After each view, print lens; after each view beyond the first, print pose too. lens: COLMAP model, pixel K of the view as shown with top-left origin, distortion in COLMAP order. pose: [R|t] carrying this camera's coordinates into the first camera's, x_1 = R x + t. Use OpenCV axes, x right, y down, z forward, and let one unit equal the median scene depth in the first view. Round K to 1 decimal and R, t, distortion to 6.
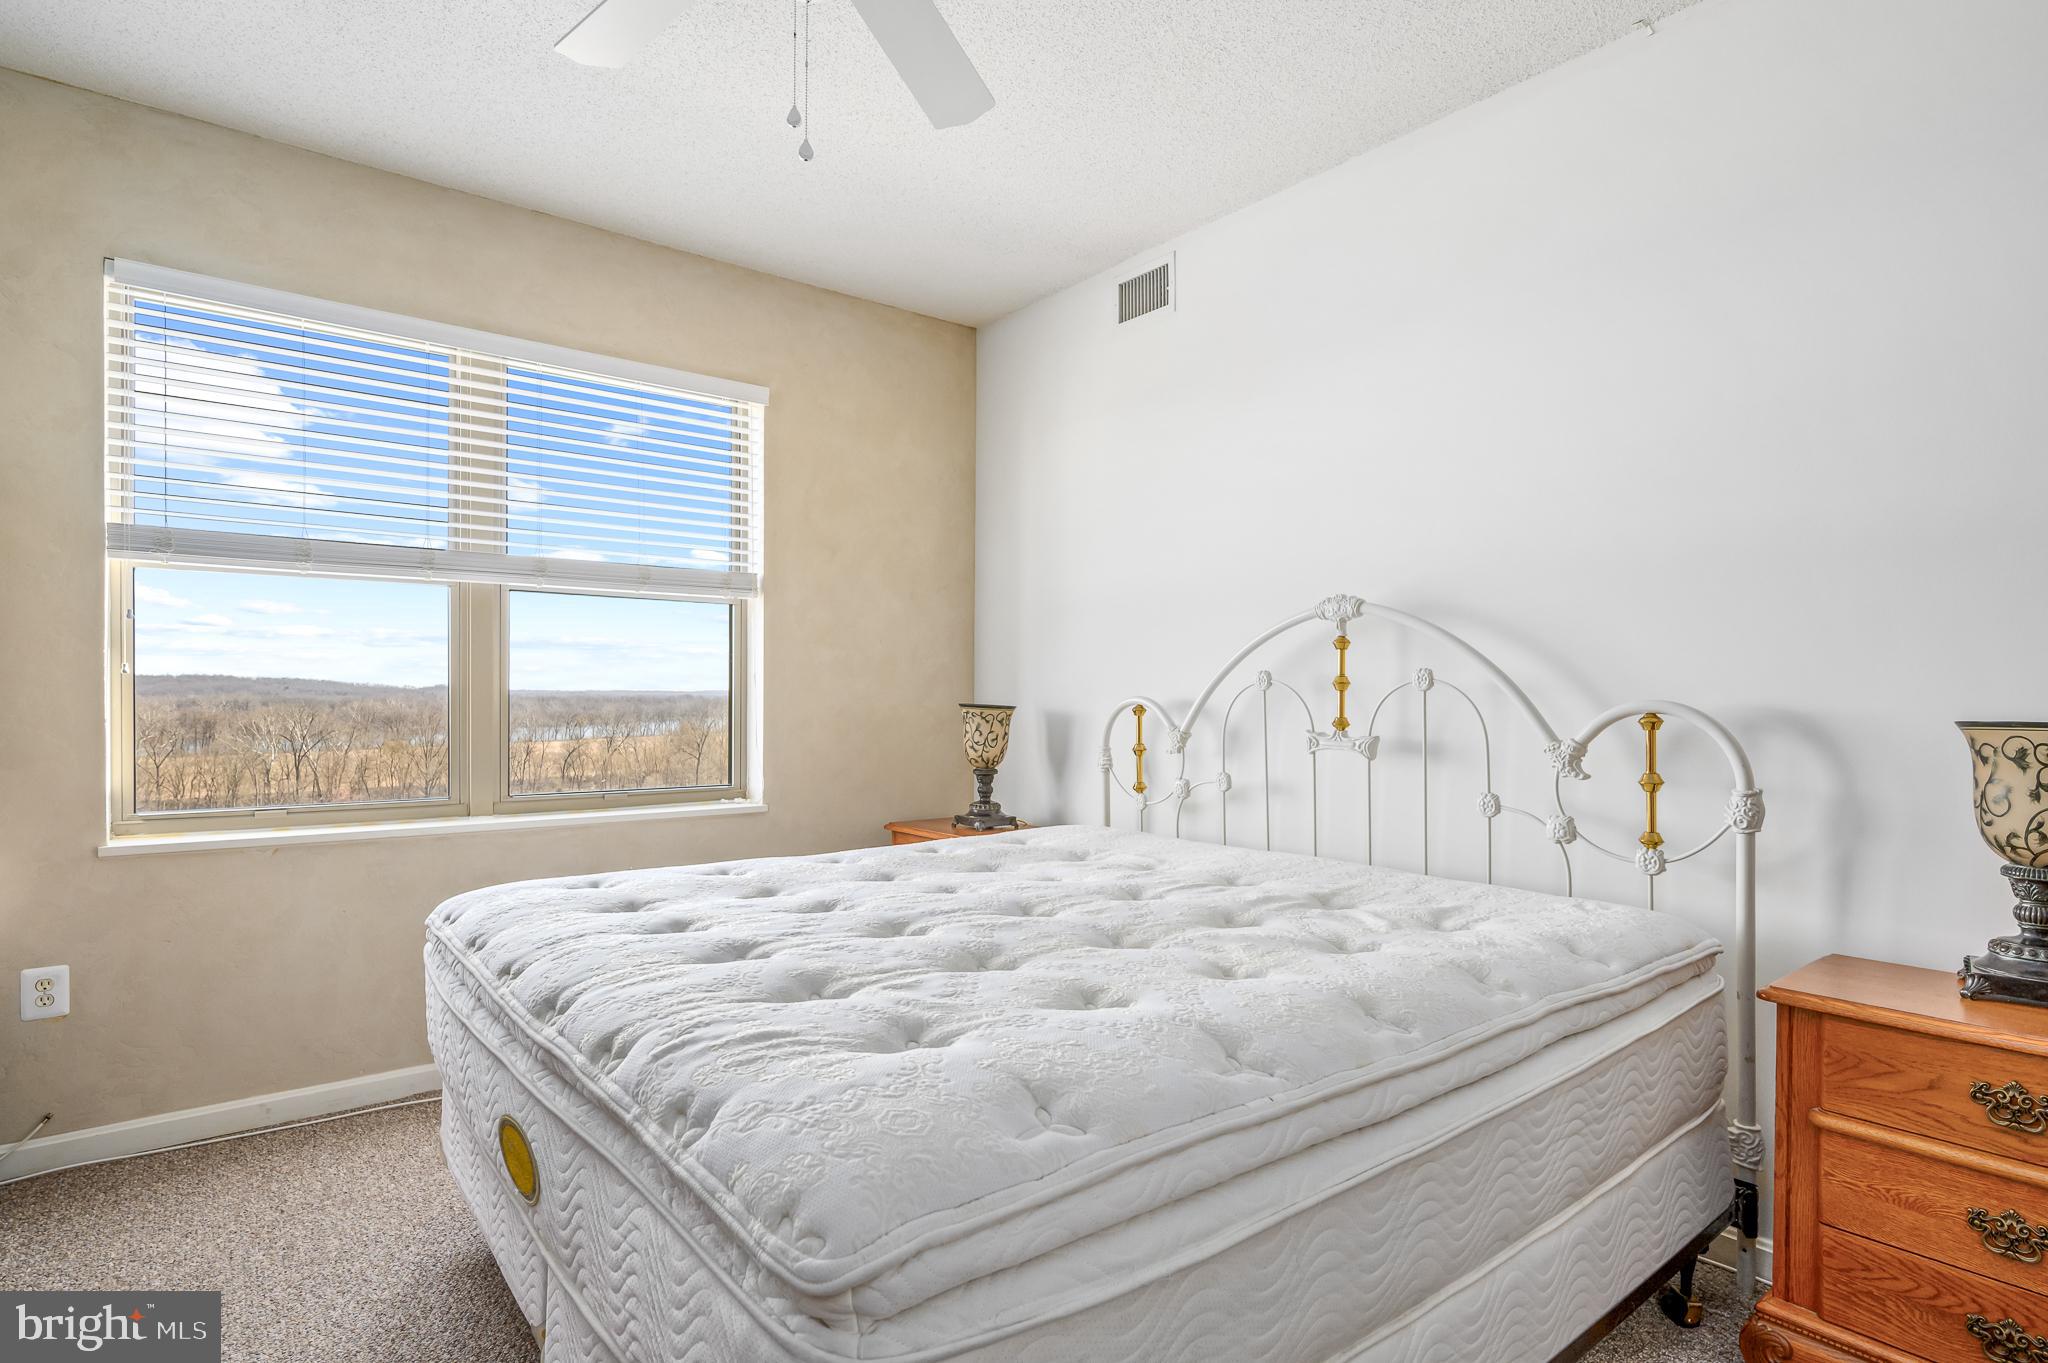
lens RADIAL K [[1059.7, 0, 1032.3], [0, 1059.7, 710.6], [0, 0, 1]] dist [-0.000758, -0.000651]
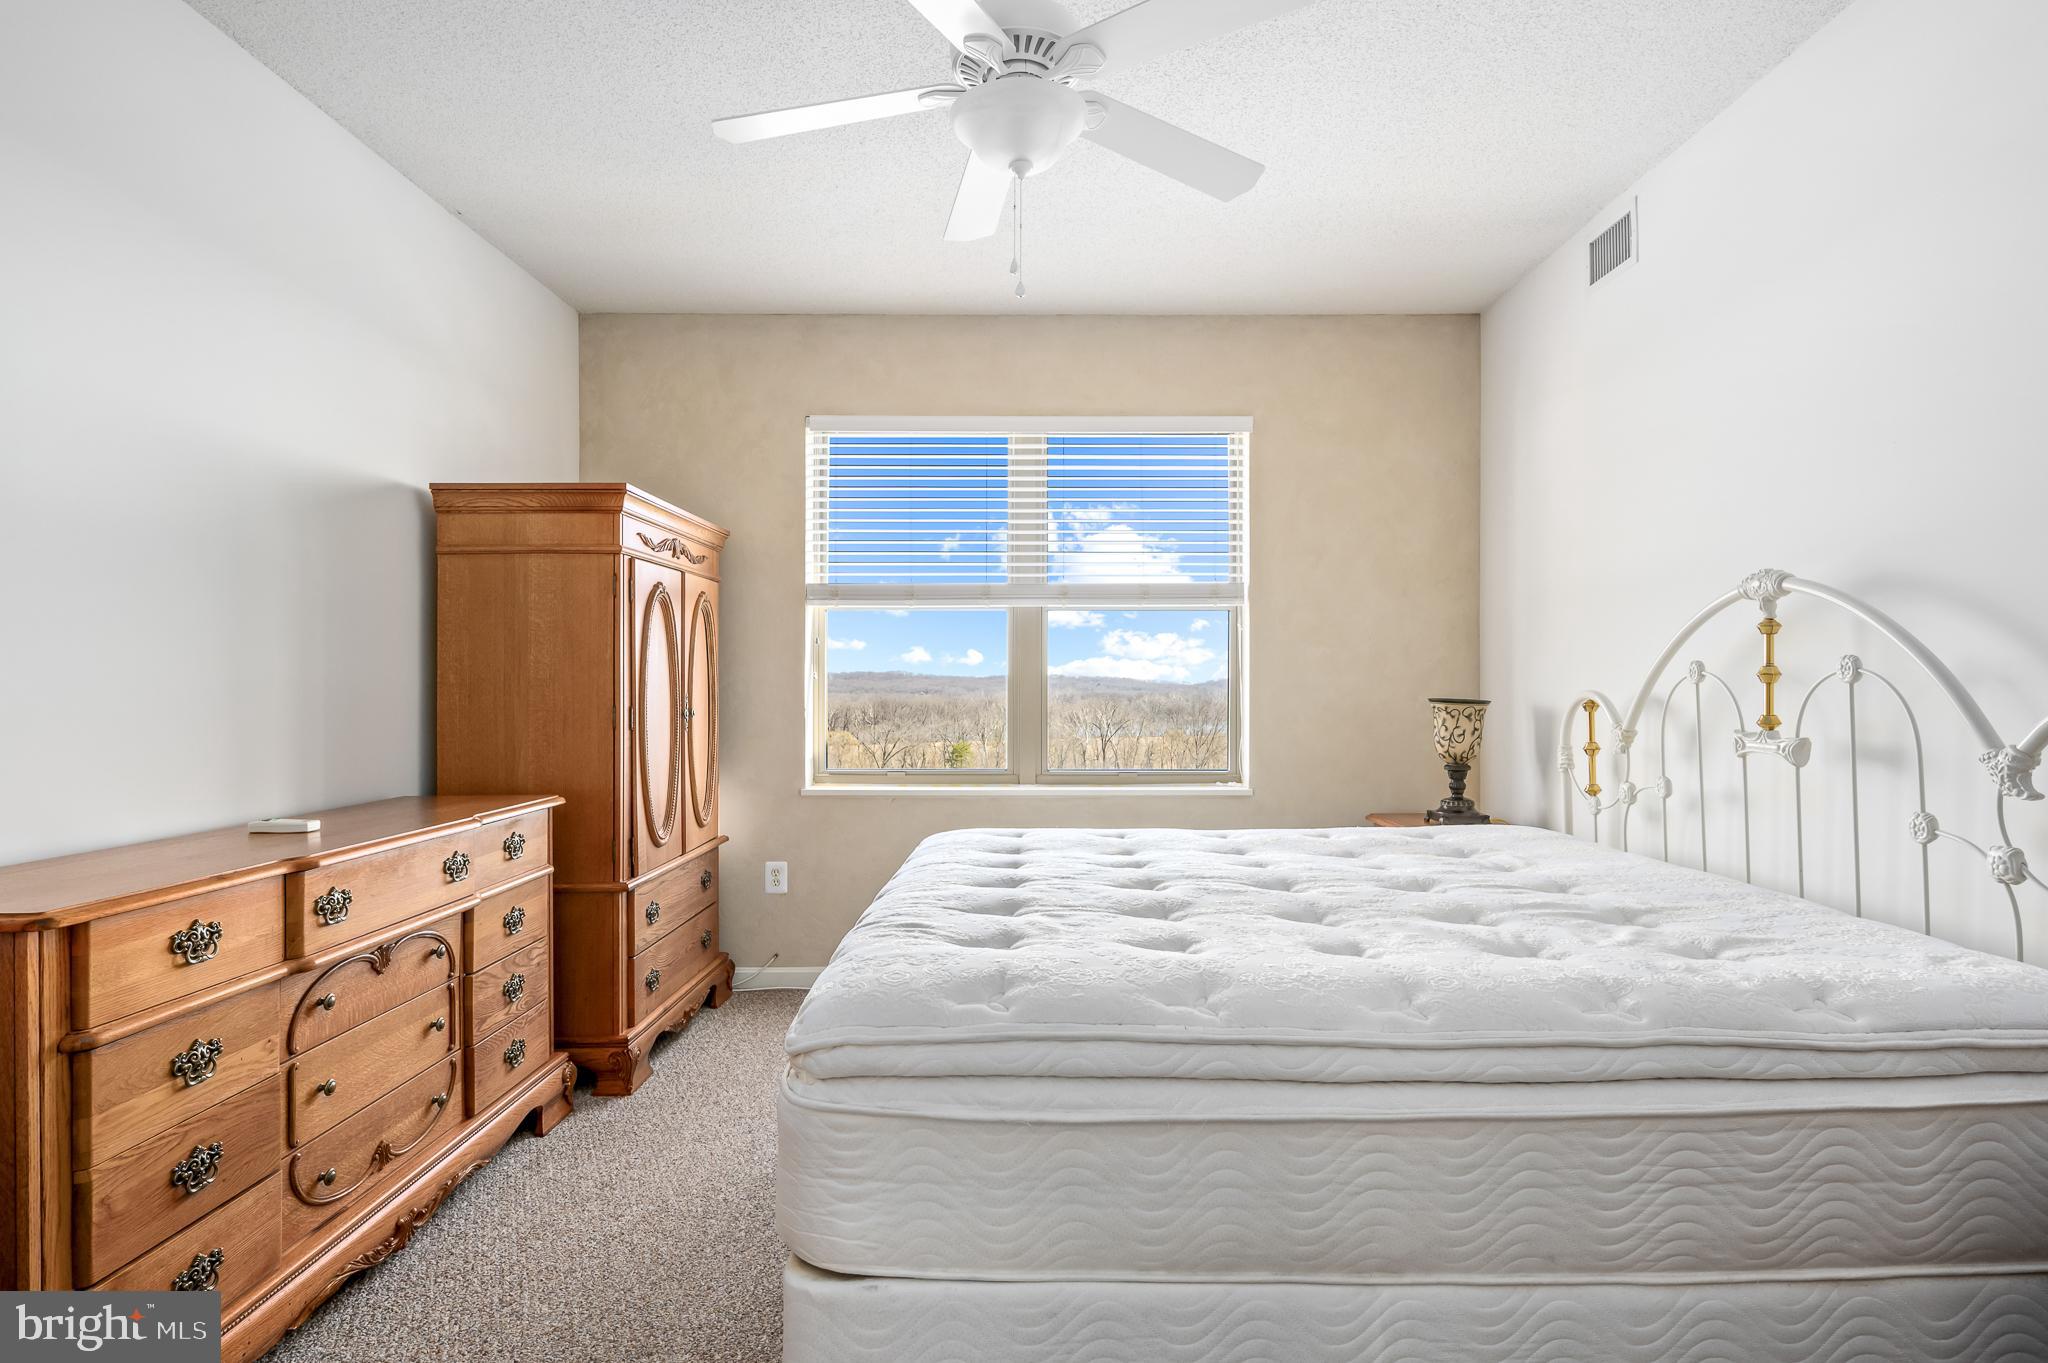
lens RADIAL K [[1064.1, 0, 1035.6], [0, 1064.1, 687.1], [0, 0, 1]] dist [-0.002593, -0.000799]
pose [[0.781968, -0.006678, -0.623282, 0.270342], [-0.003473, 0.999880, -0.015070, -0.000767], [0.623308, 0.013949, 0.781852, -0.018468]]
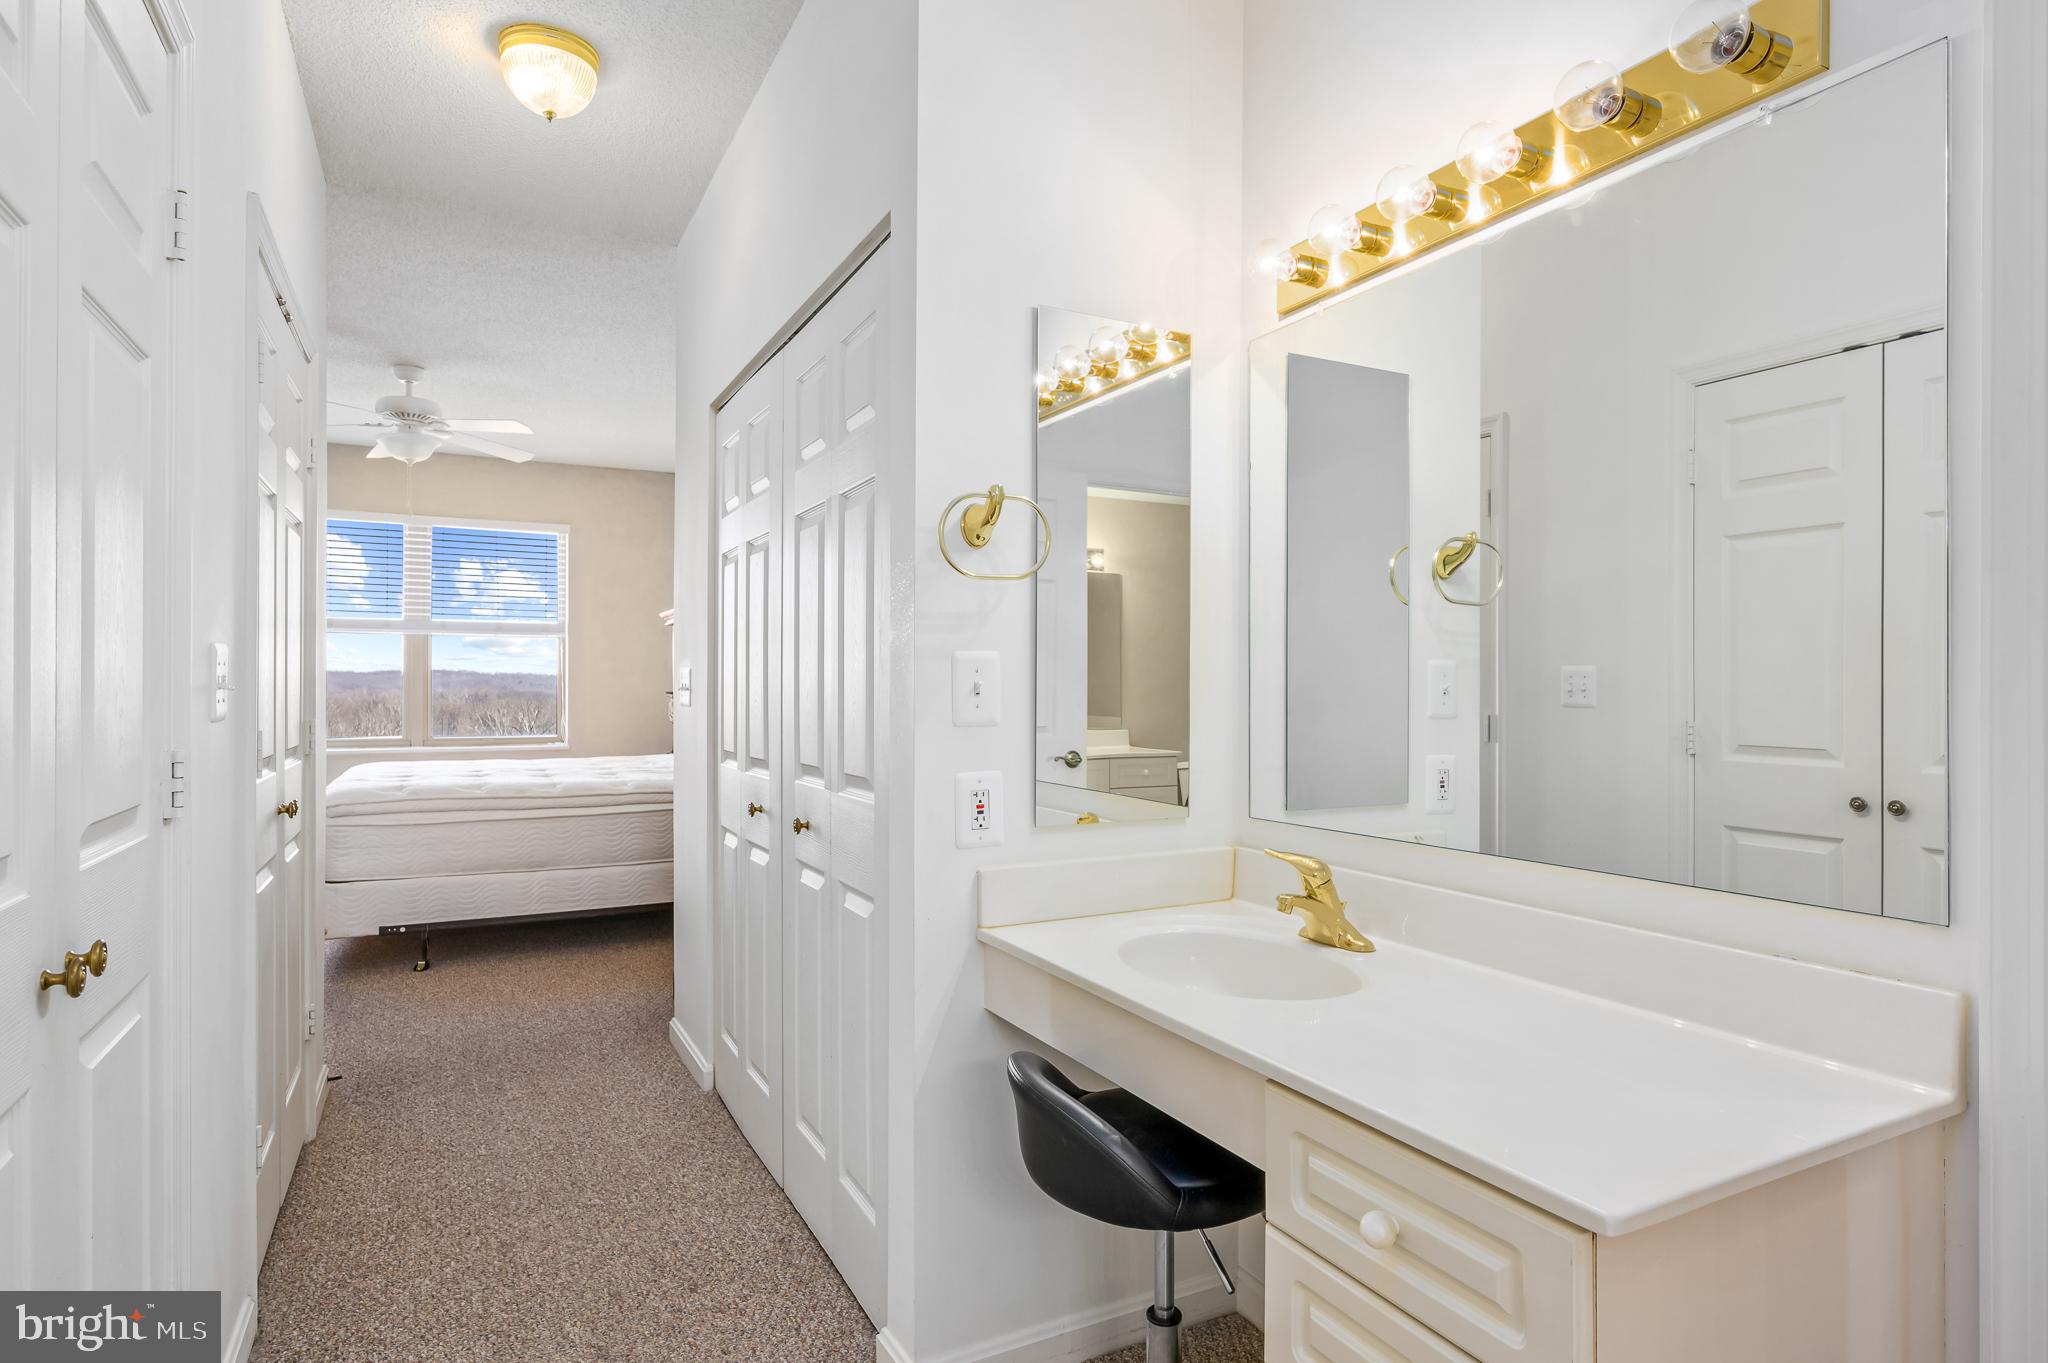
lens RADIAL K [[1097.8, 0, 1026.0], [0, 1097.8, 690.3], [0, 0, 1]] dist [0.019343, 0.000071]
pose [[0.983213, -0.001322, -0.182455, 0.907642], [-0.000993, 0.999920, -0.012600, 0.014608], [0.182457, 0.012570, 0.983133, -0.781758]]
